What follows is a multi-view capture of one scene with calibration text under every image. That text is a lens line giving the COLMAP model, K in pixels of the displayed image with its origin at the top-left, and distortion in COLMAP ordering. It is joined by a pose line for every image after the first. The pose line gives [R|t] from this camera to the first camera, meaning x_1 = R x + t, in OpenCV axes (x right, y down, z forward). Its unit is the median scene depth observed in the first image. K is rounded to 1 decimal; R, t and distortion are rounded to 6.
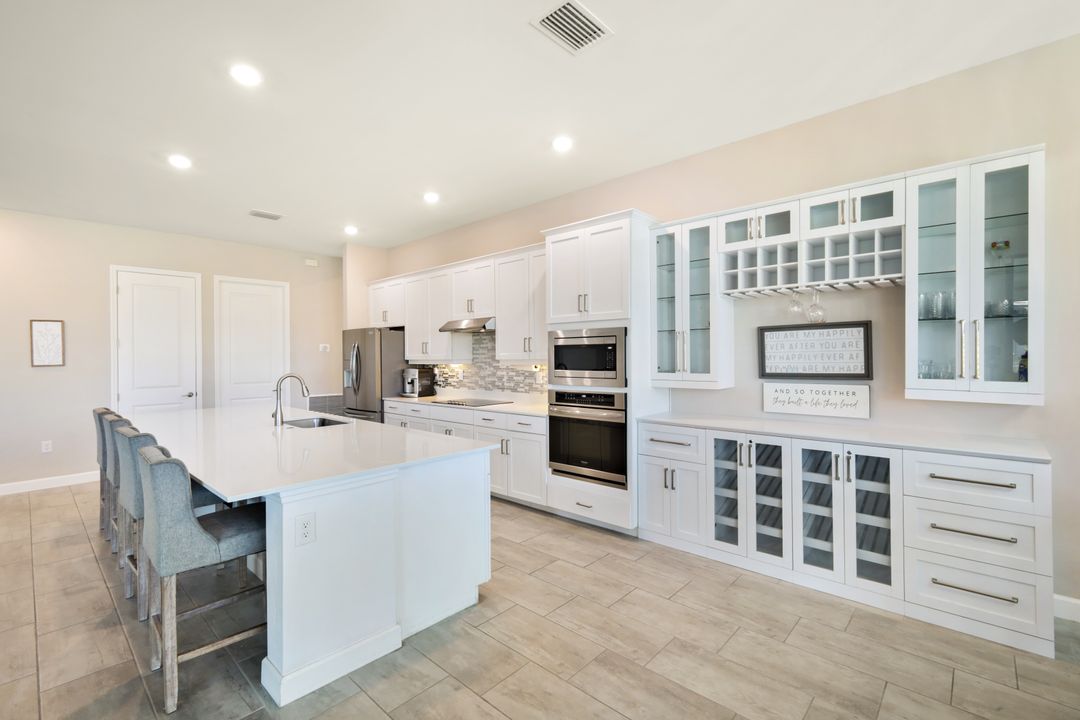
lens RADIAL K [[477.4, 0, 545.8], [0, 477.4, 356.0], [0, 0, 1]] dist [0.004446, 0.000573]
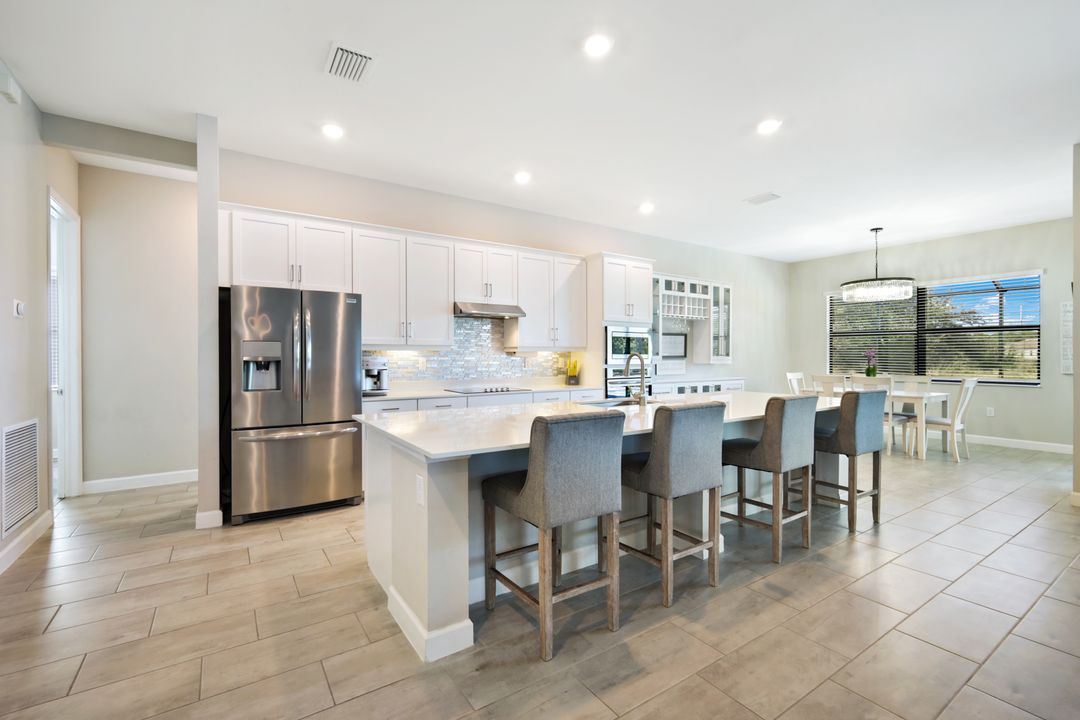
lens RADIAL K [[477.4, 0, 535.5], [0, 477.4, 355.1], [0, 0, 1]] dist [0.004446, 0.000573]
pose [[0.234637, 0.008937, 0.972042, -1.798265], [-0.004995, 0.999956, -0.007988, 0.057112], [-0.972070, -0.002981, 0.234671, 1.137073]]
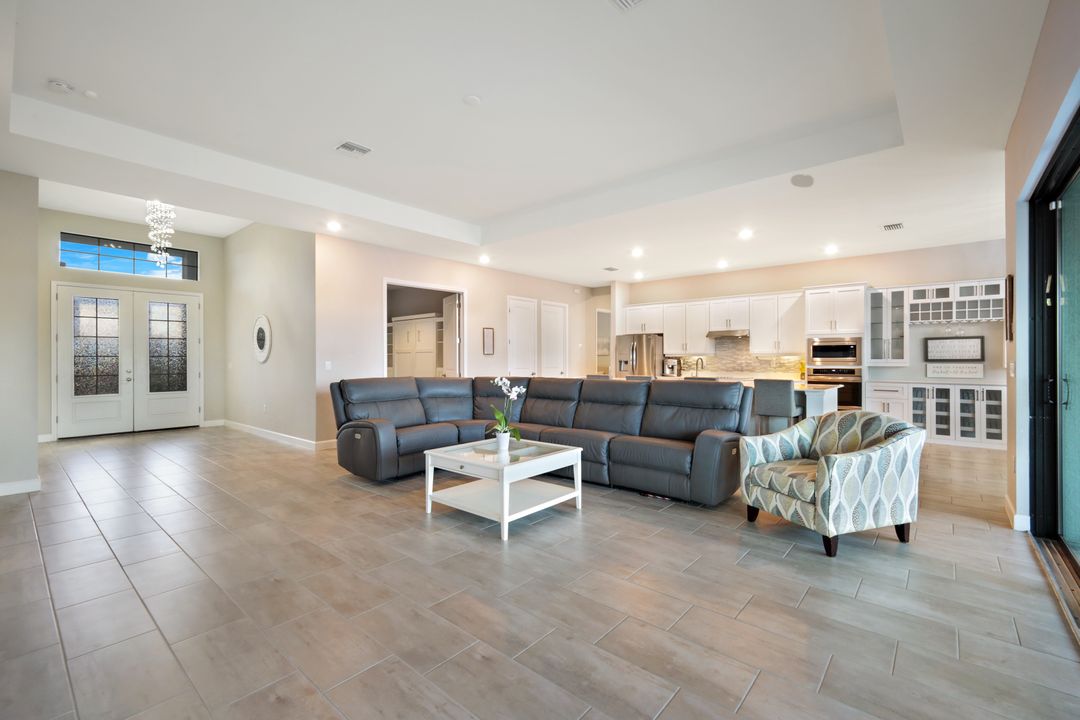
lens RADIAL K [[477.4, 0, 538.0], [0, 477.4, 352.7], [0, 0, 1]] dist [0.004446, 0.000573]
pose [[0.999230, 0.011275, 0.037575, -1.526628], [-0.010736, 0.999837, -0.014517, 0.062370], [-0.037732, 0.014103, 0.999188, -1.208567]]
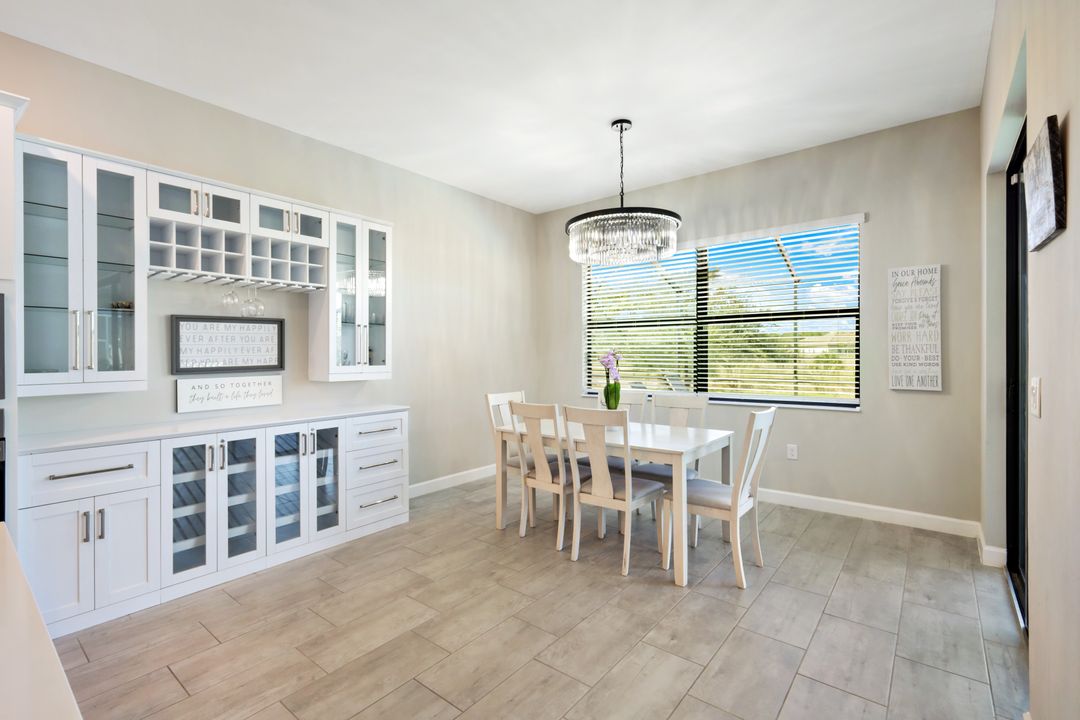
lens RADIAL K [[498.3, 0, 541.0], [0, 498.3, 360.7], [0, 0, 1]] dist [0.011452, -0.000531]
pose [[-0.073790, -0.008221, 0.997240, -0.555813], [0.007672, 0.999932, 0.008811, 0.020725], [-0.997244, 0.008301, -0.073722, 0.452307]]
